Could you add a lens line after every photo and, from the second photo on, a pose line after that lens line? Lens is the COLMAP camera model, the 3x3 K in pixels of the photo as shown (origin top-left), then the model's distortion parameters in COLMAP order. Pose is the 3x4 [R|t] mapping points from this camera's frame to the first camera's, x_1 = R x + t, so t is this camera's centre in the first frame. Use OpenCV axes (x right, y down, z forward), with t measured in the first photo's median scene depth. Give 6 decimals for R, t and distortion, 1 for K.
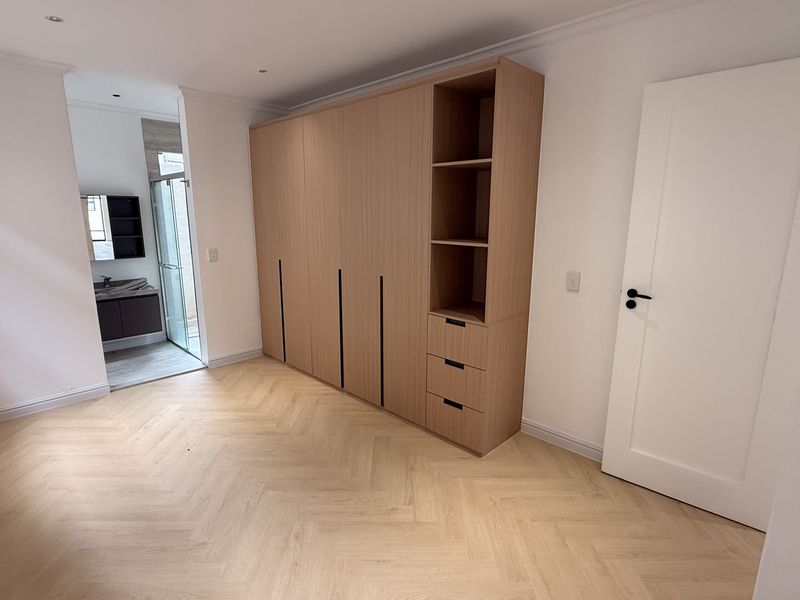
lens RADIAL K [[424.2, 0, 395.8], [0, 424.2, 300.8], [0, 0, 1]] dist [0.003054, 0.000780]
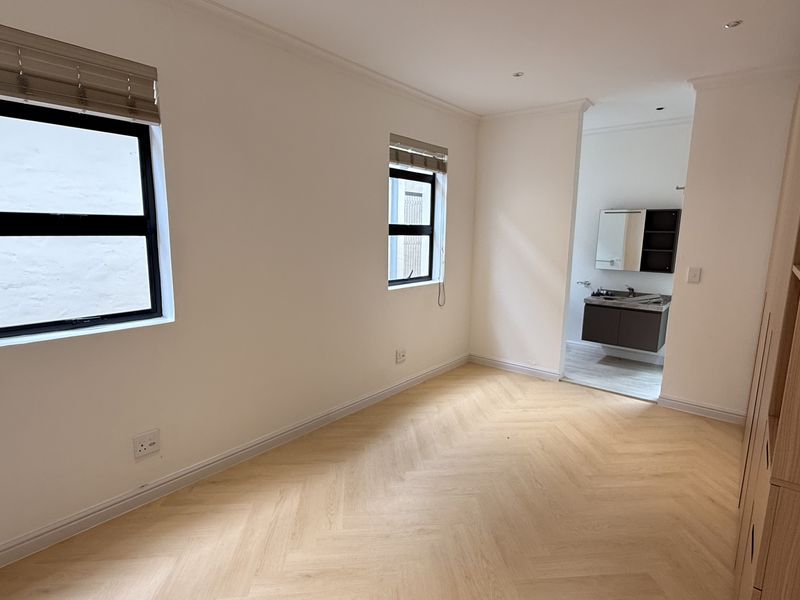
lens RADIAL K [[424.2, 0, 395.8], [0, 424.2, 300.8], [0, 0, 1]] dist [0.003054, 0.000780]
pose [[0.090860, 0.162717, -0.982480, 0.350046], [-0.217651, 0.965955, 0.139852, -0.052563], [0.971788, 0.201131, 0.123182, 0.373278]]
